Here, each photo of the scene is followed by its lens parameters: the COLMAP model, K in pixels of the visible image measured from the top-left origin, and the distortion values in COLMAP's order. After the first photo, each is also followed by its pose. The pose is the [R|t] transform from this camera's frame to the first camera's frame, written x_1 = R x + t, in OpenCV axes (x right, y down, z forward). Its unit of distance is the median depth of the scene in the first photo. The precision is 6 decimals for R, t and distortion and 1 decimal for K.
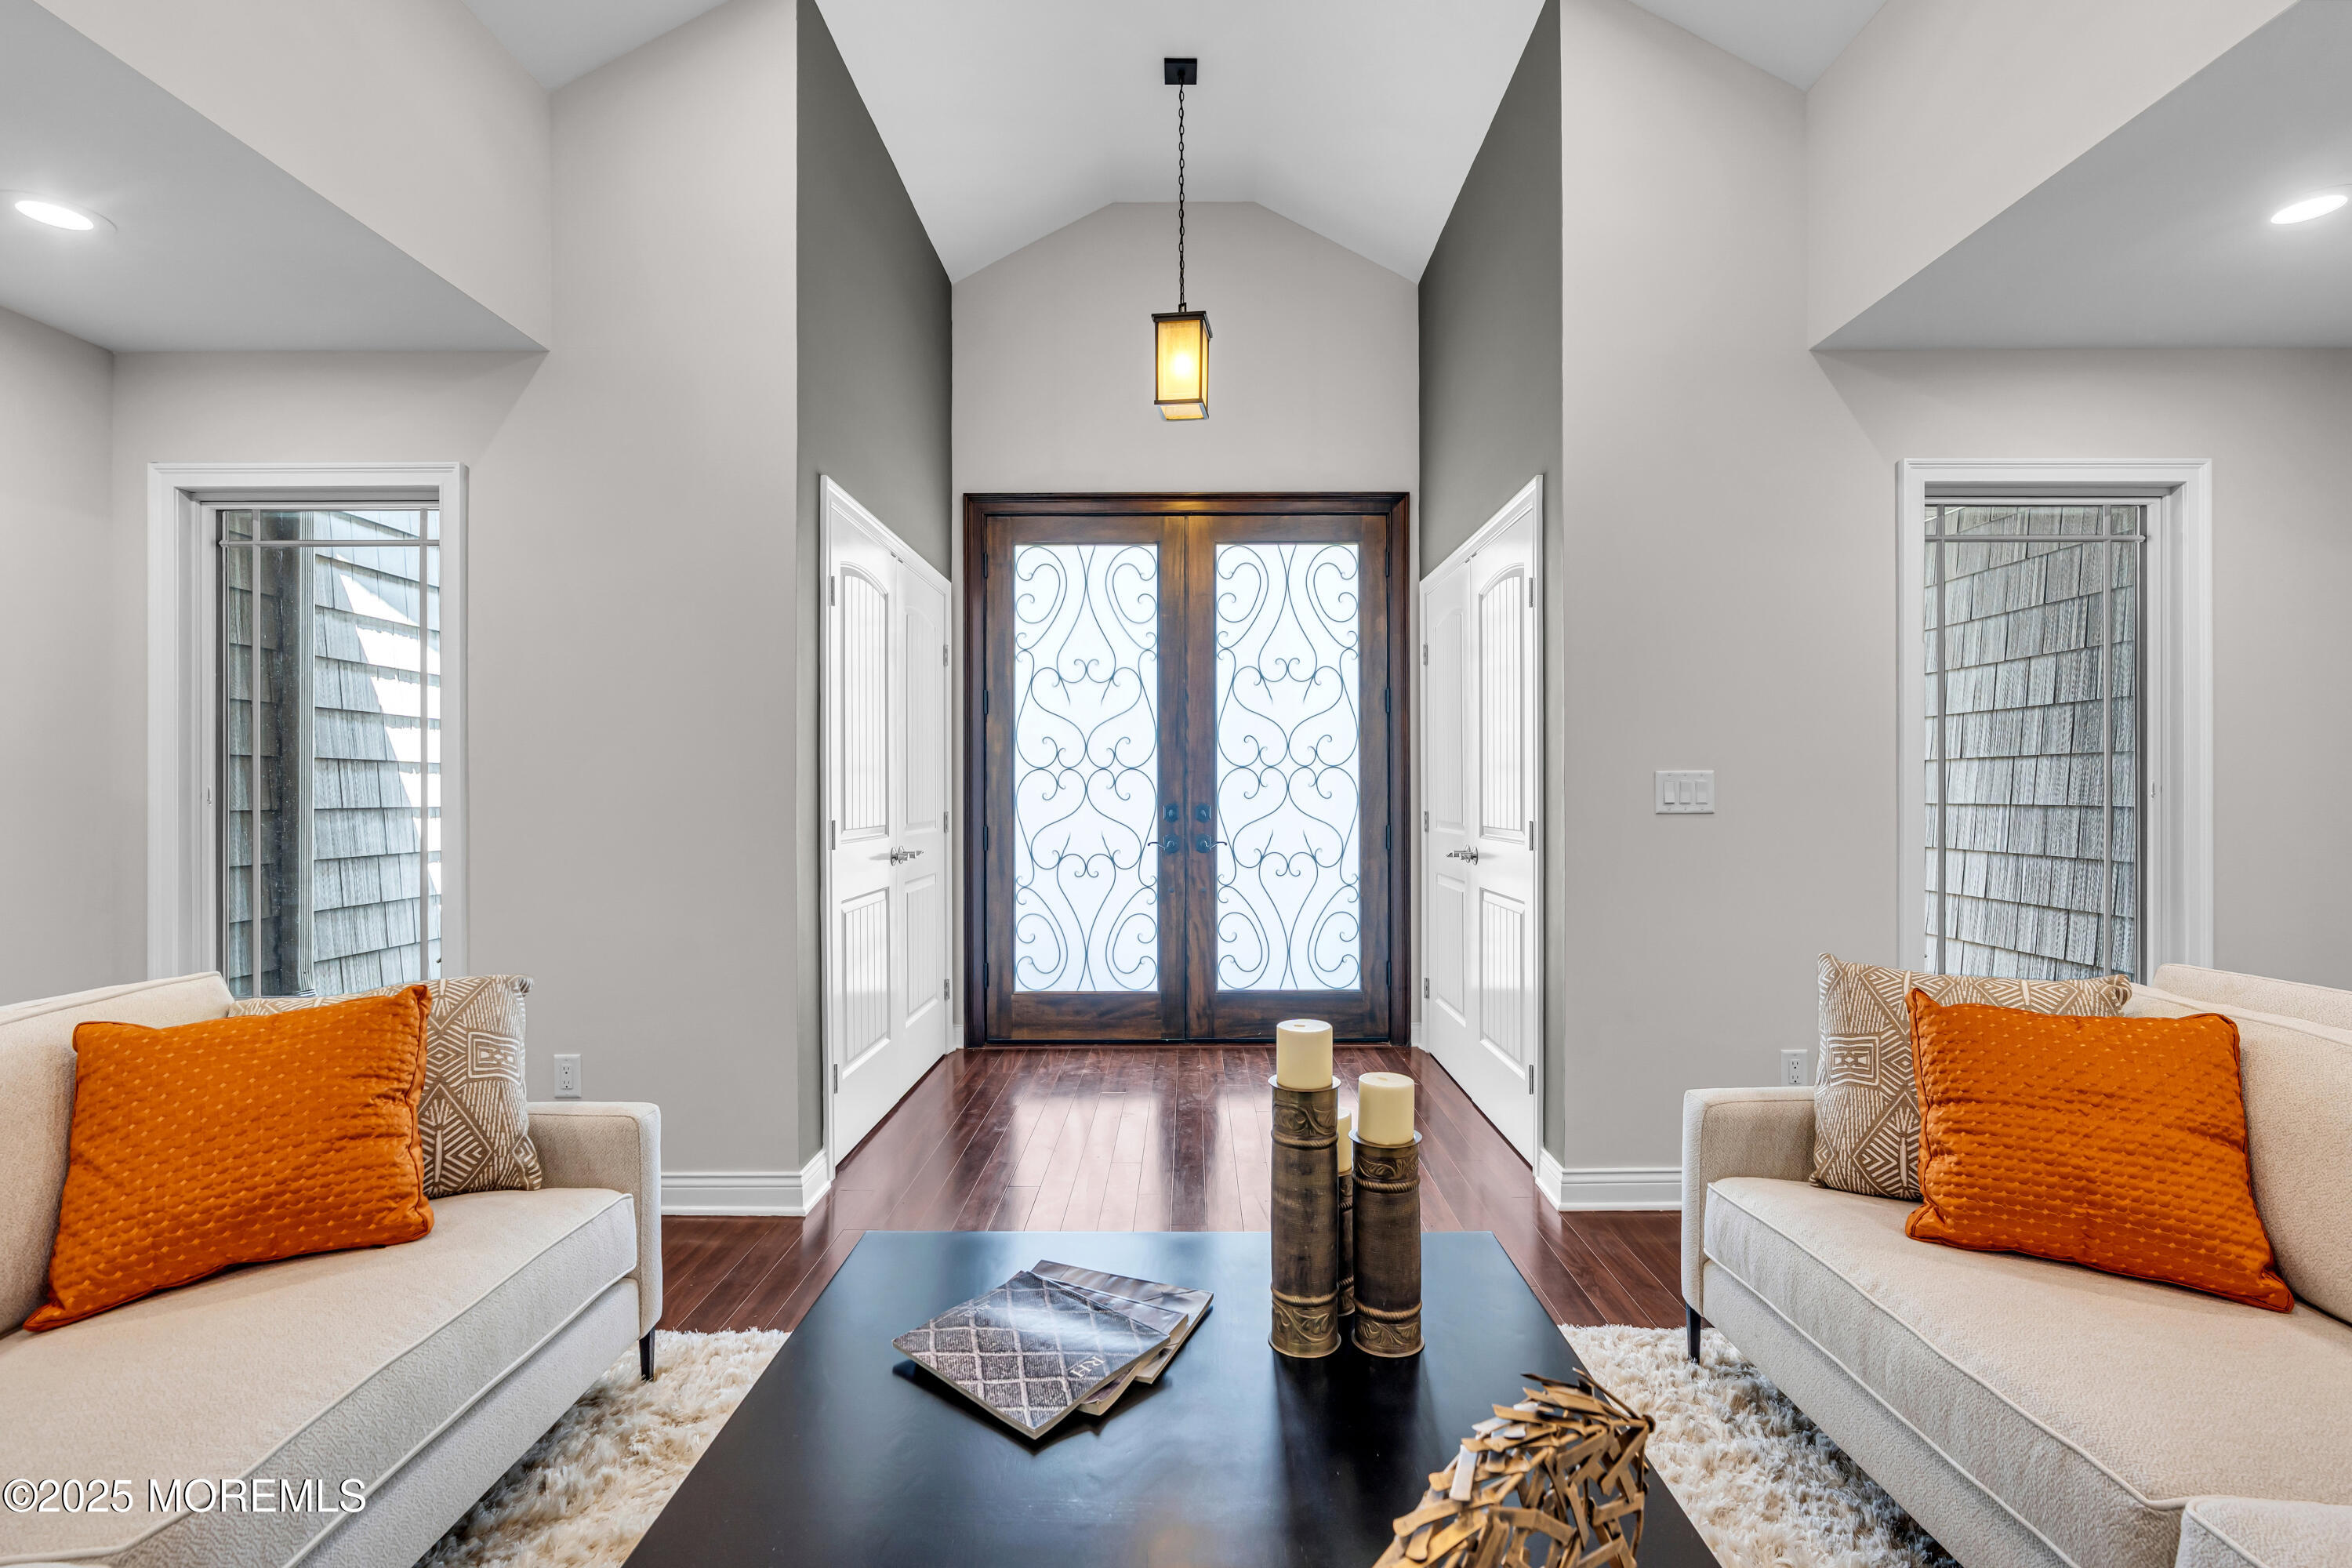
lens RADIAL K [[1081.0, 0, 1192.1], [0, 1081.0, 791.9], [0, 0, 1]] dist [-0.008656, 0.004723]
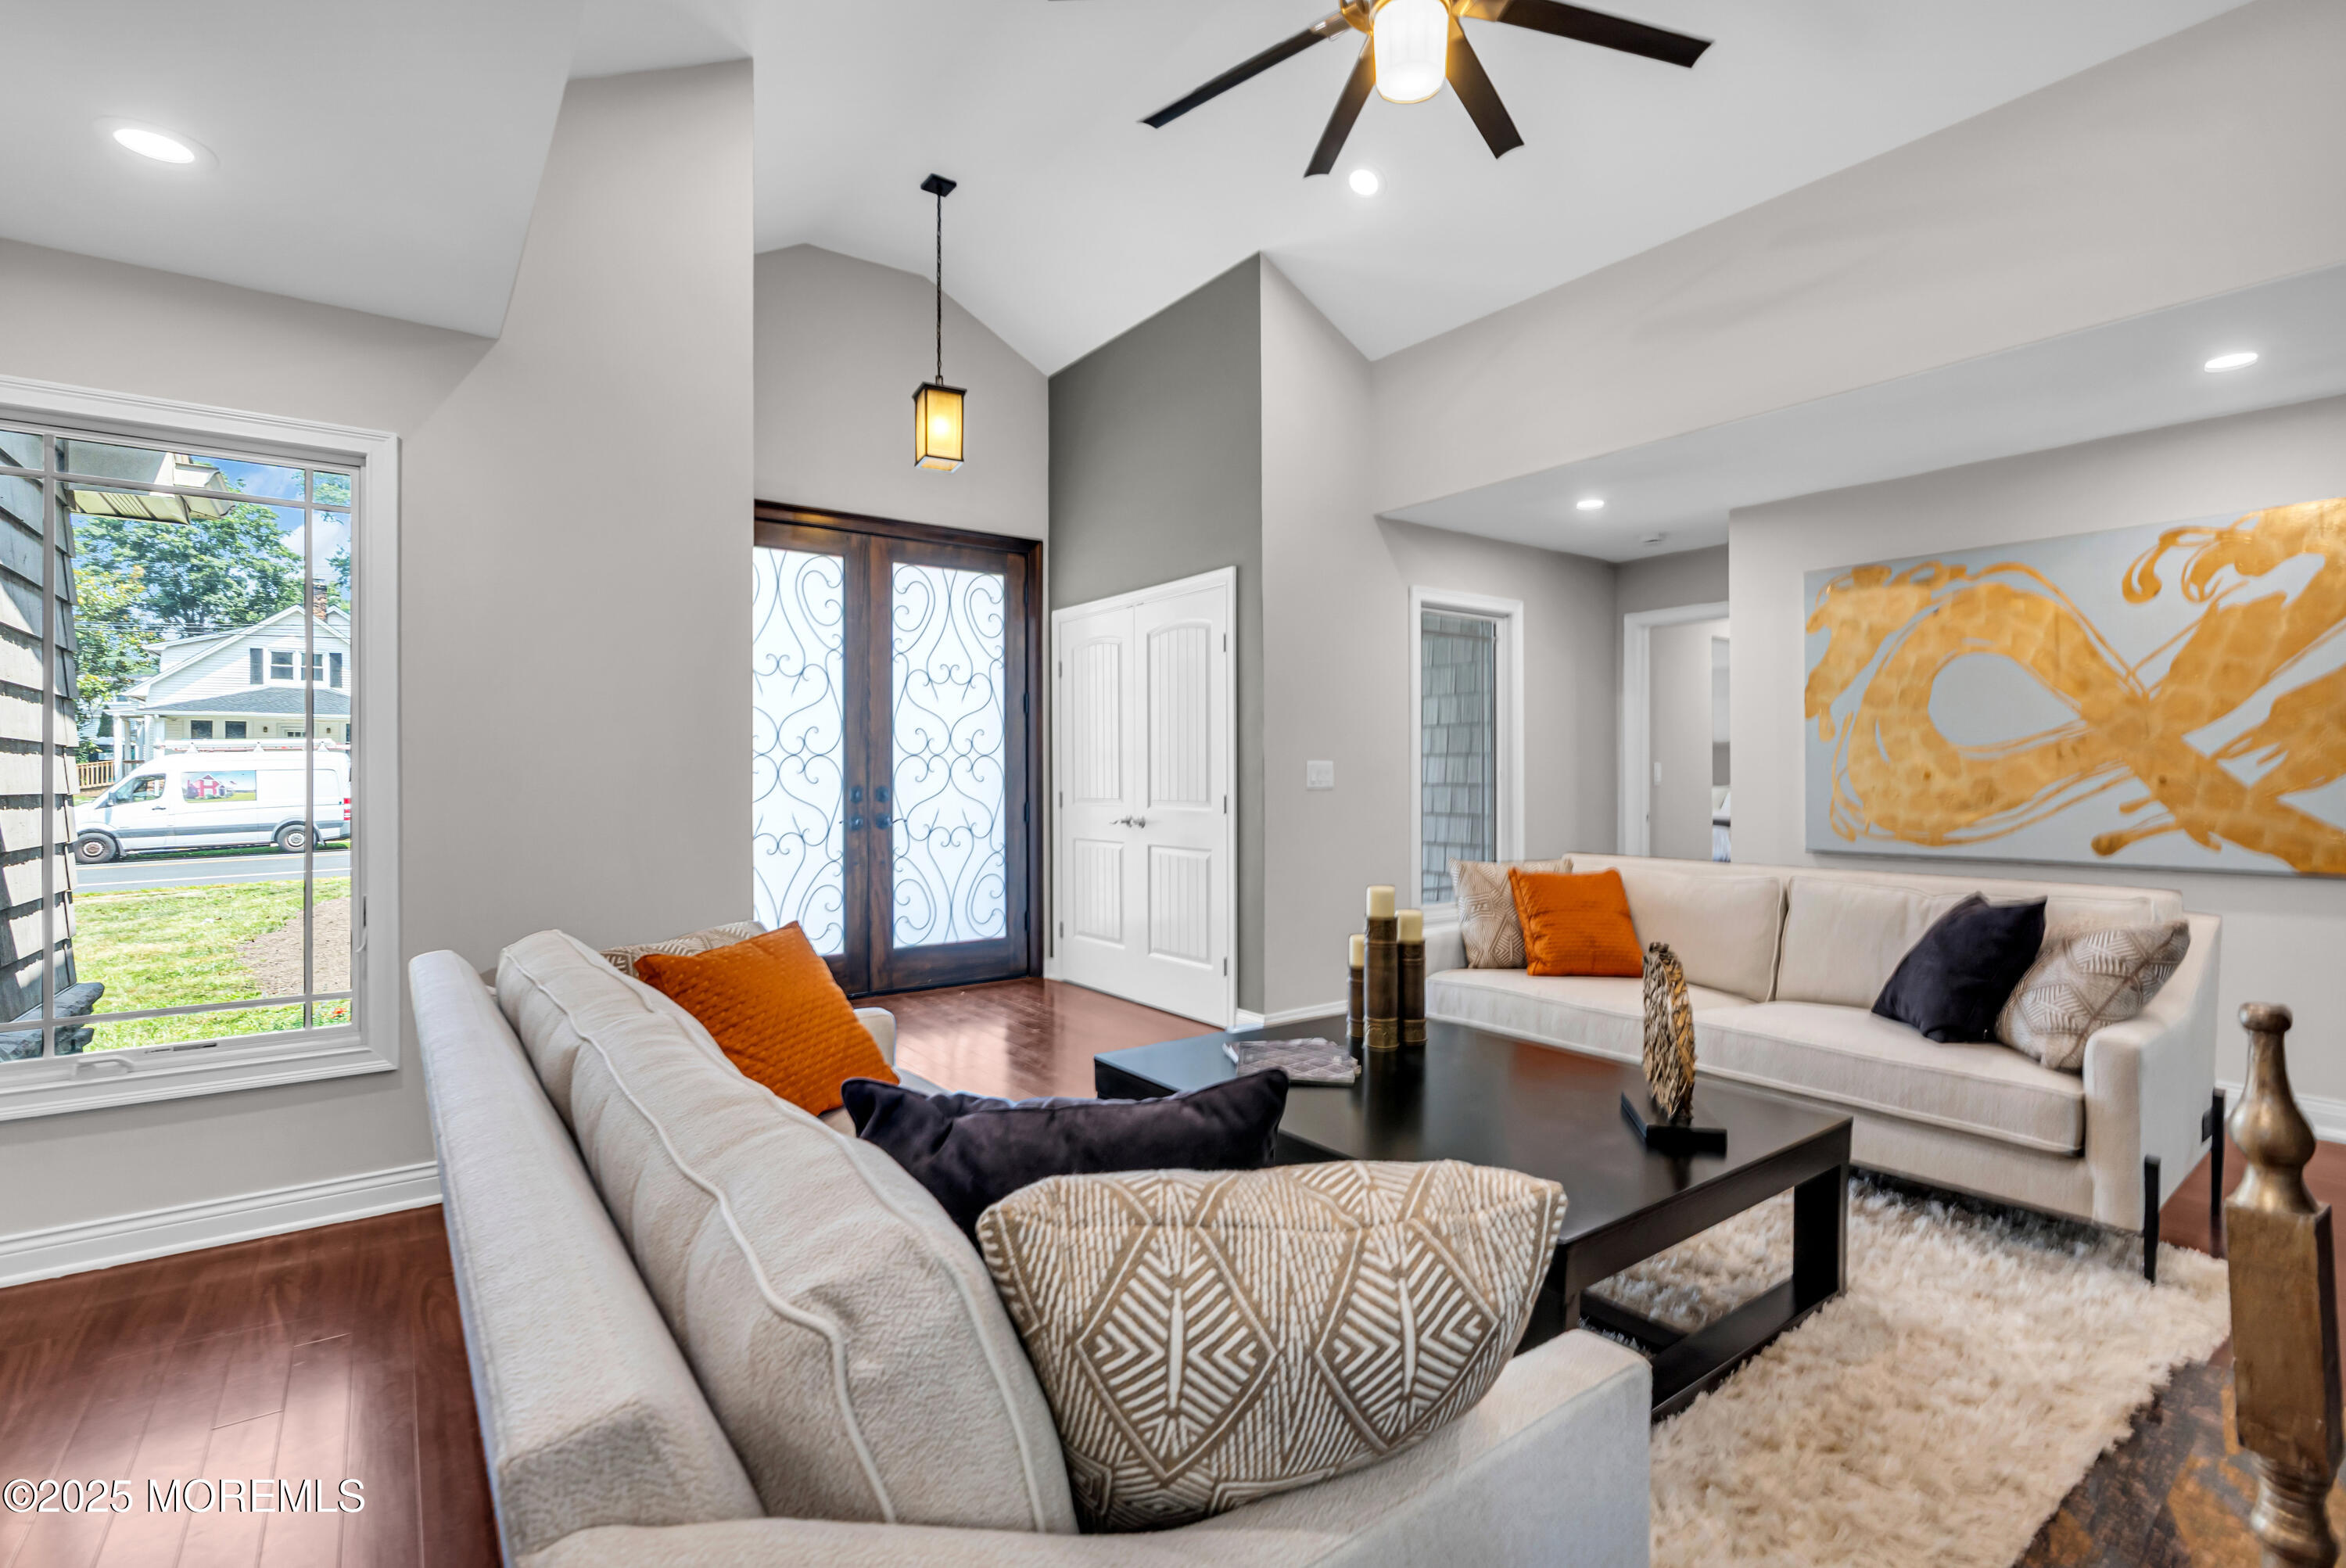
lens RADIAL K [[1078.3, 0, 1188.9], [0, 1078.3, 767.9], [0, 0, 1]] dist [-0.008656, 0.004723]
pose [[0.808751, 0.006144, 0.588119, -0.401505], [0.001329, 0.999924, -0.012275, 0.005593], [-0.588149, 0.010709, 0.808681, -0.121344]]
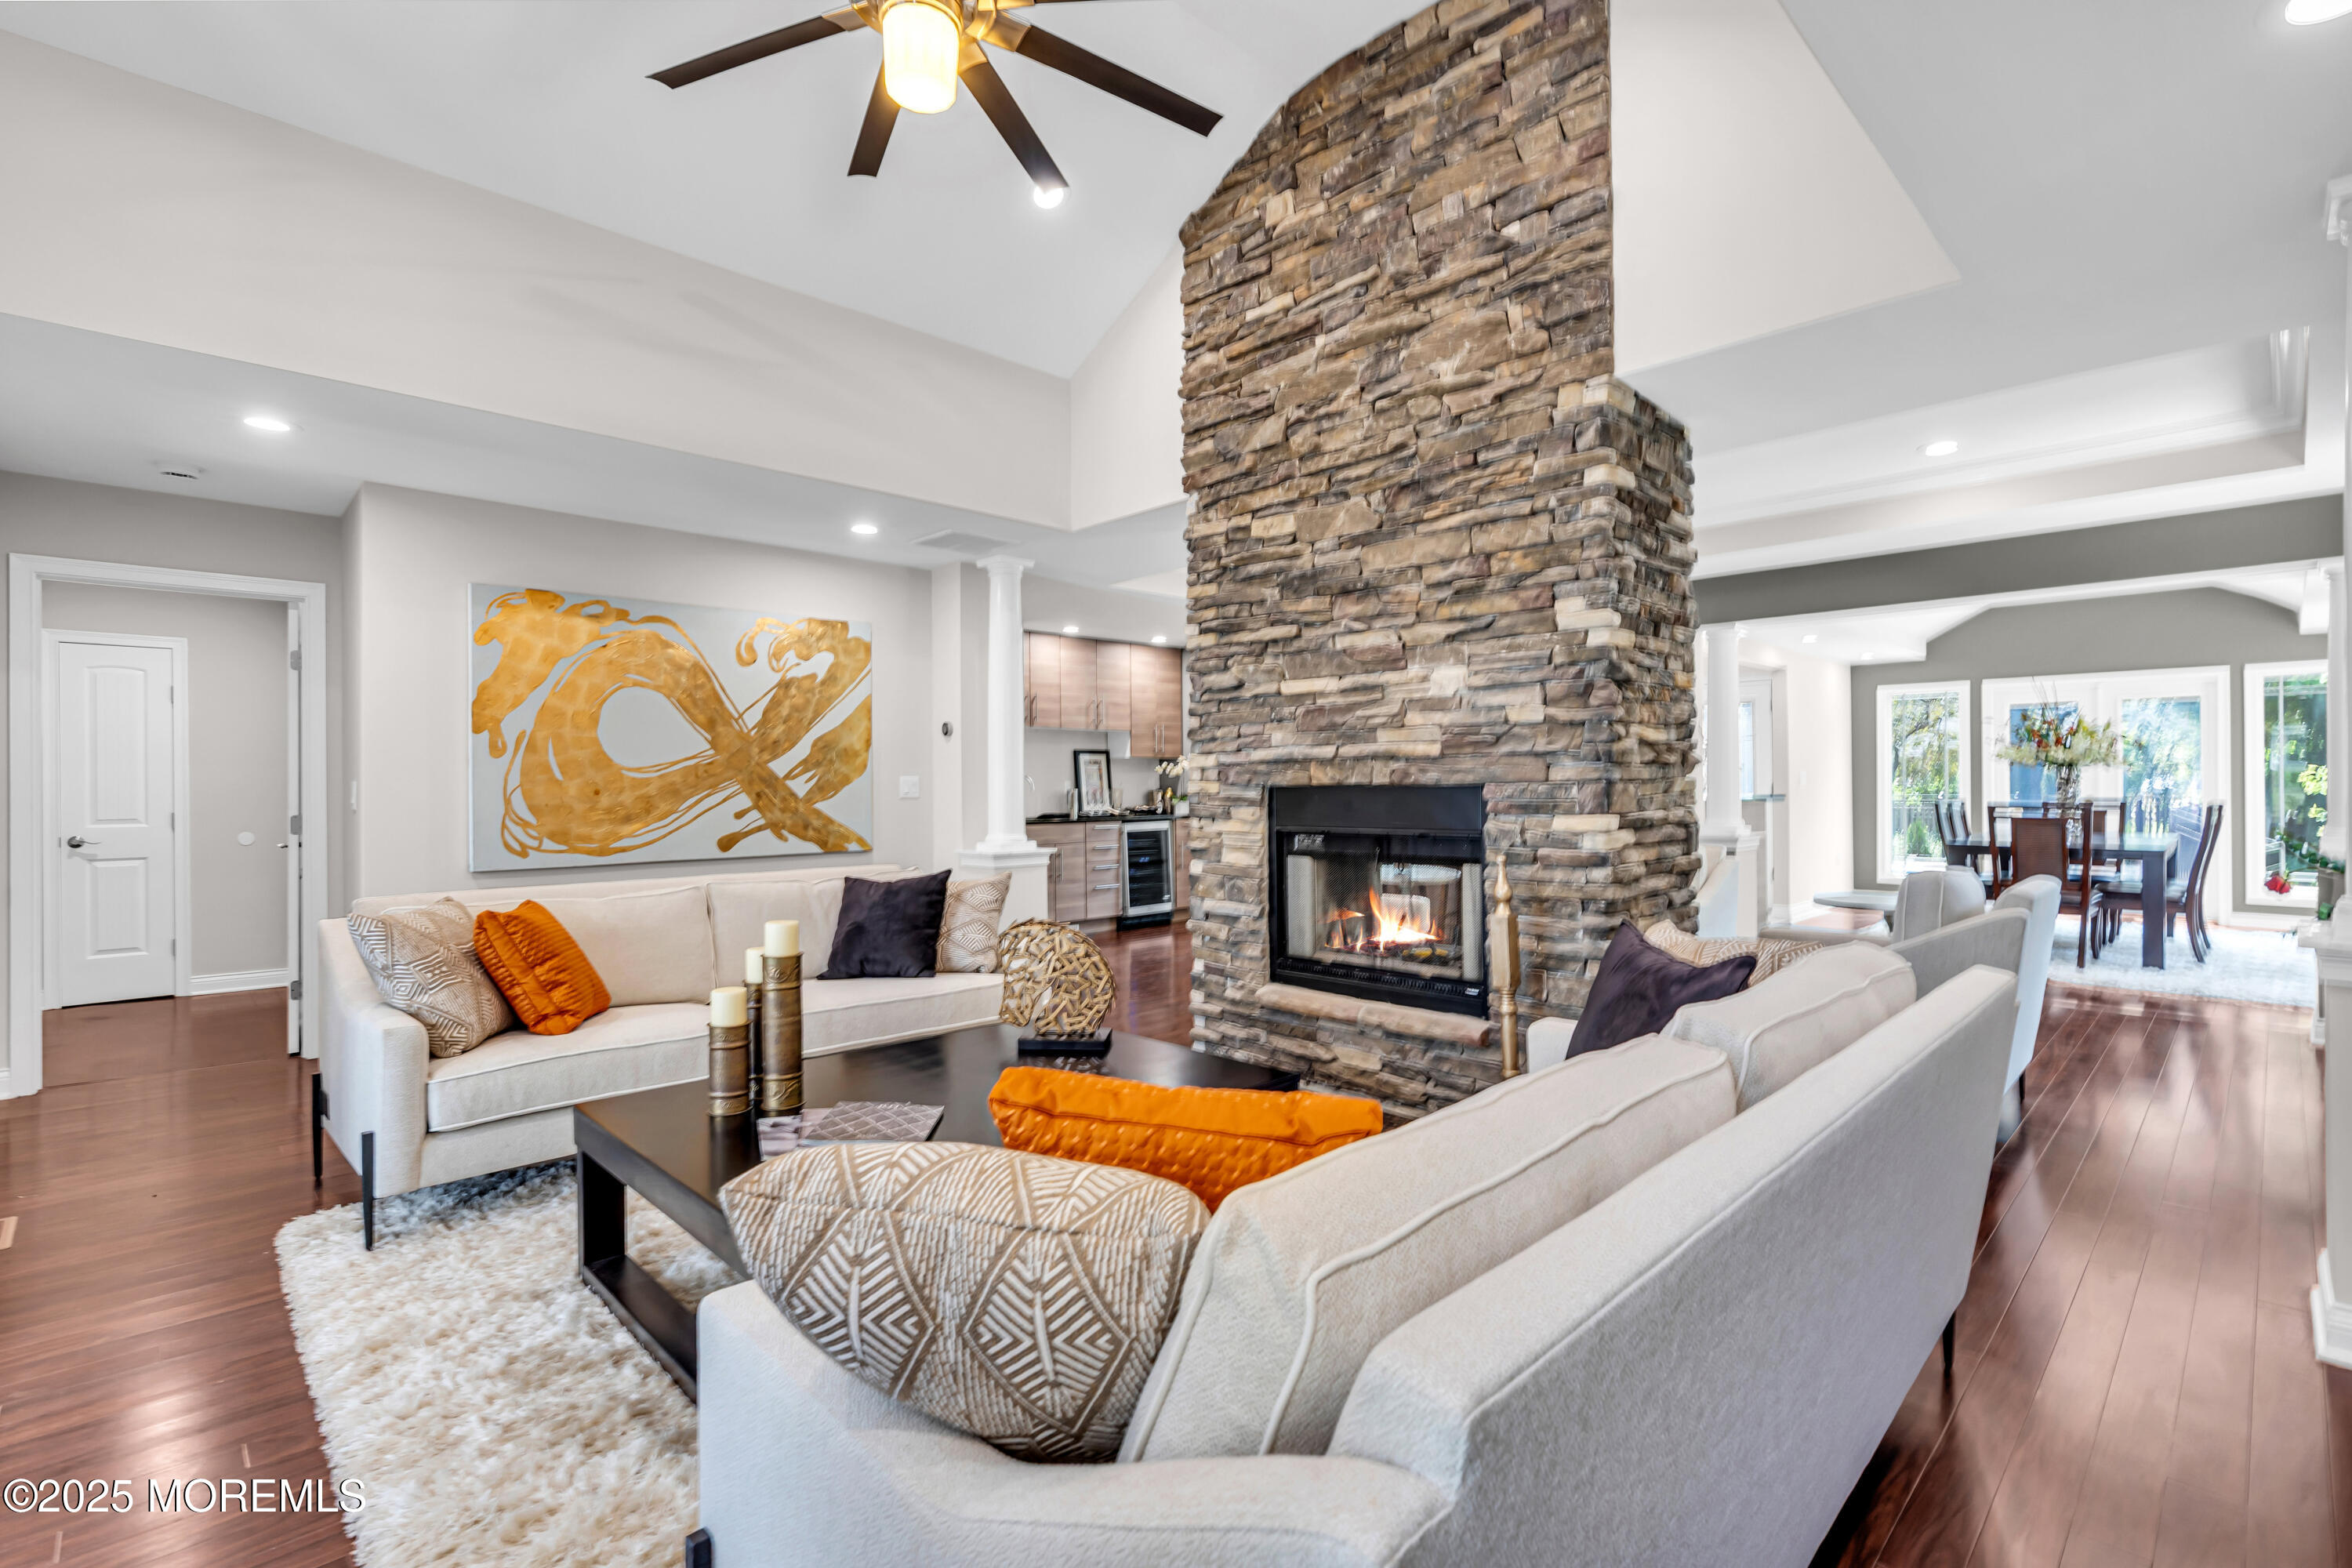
lens RADIAL K [[1081.0, 0, 1186.2], [0, 1081.0, 783.9], [0, 0, 1]] dist [-0.008656, 0.004723]
pose [[-0.687191, 0.006451, 0.726448, -0.475264], [0.008929, 0.999960, -0.000434, -0.000309], [-0.726422, 0.006189, -0.687221, 0.525702]]
